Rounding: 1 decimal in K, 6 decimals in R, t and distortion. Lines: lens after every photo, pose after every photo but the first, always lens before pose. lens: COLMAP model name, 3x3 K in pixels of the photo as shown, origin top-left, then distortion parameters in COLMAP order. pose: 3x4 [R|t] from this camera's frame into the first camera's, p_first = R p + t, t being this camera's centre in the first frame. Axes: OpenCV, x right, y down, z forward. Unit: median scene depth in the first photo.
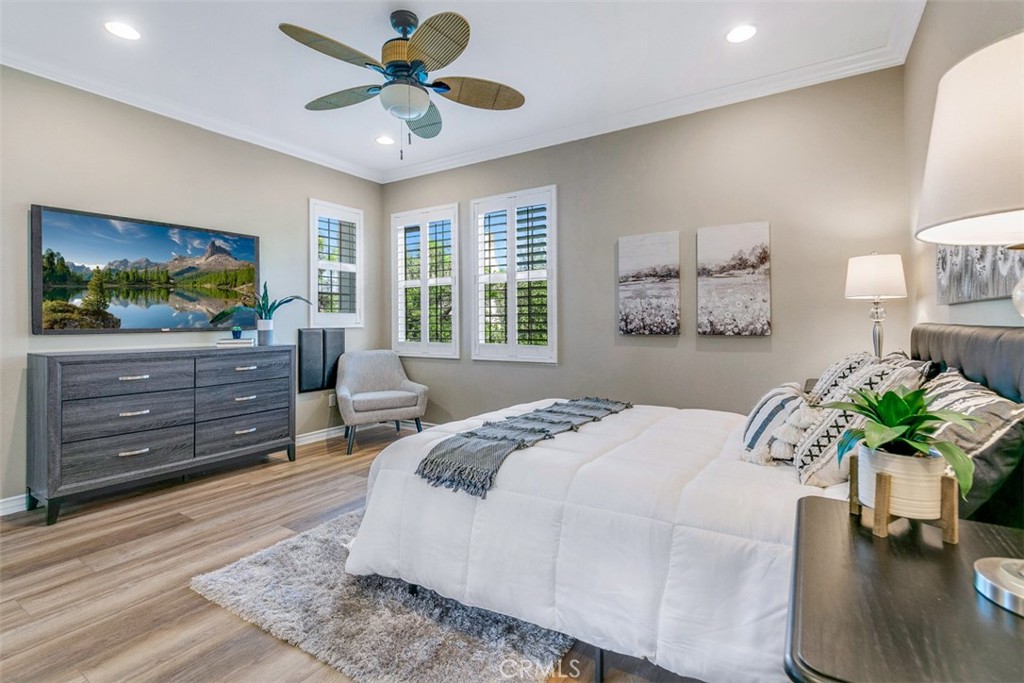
lens RADIAL K [[472.9, 0, 512.9], [0, 472.9, 324.0], [0, 0, 1]] dist [0.013843, -0.000043]
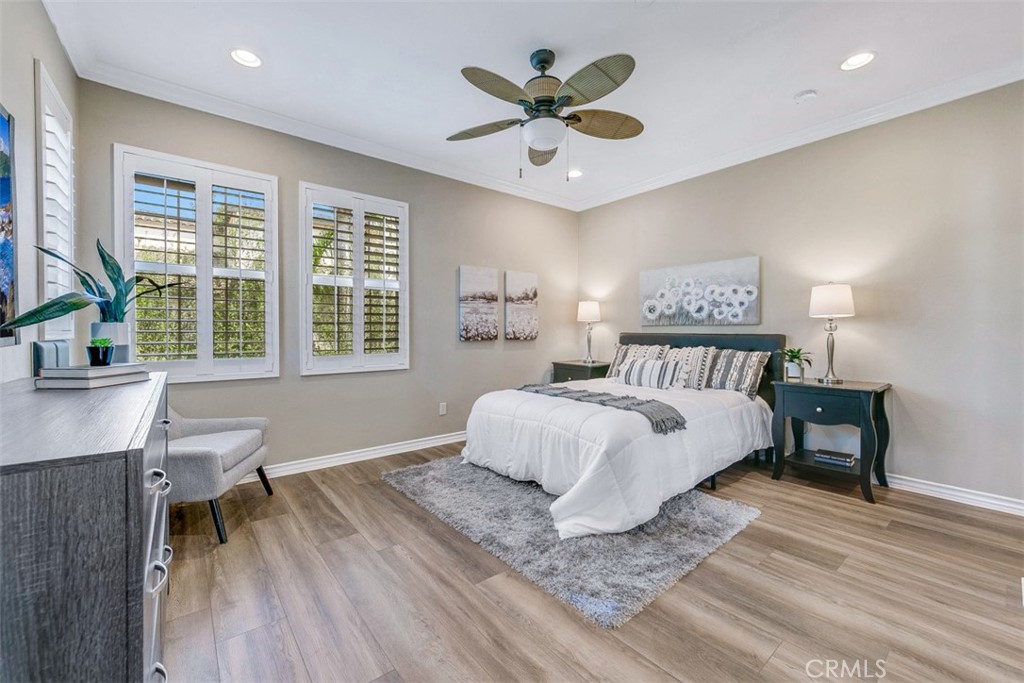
lens RADIAL K [[410.1, 0, 511.0], [0, 410.1, 334.0], [0, 0, 1]] dist [0.000059, -0.000039]
pose [[0.309394, 0.001187, 0.950933, -0.845288], [0.002913, 0.999993, -0.002196, 0.006856], [-0.950929, 0.003449, 0.309389, 0.562695]]
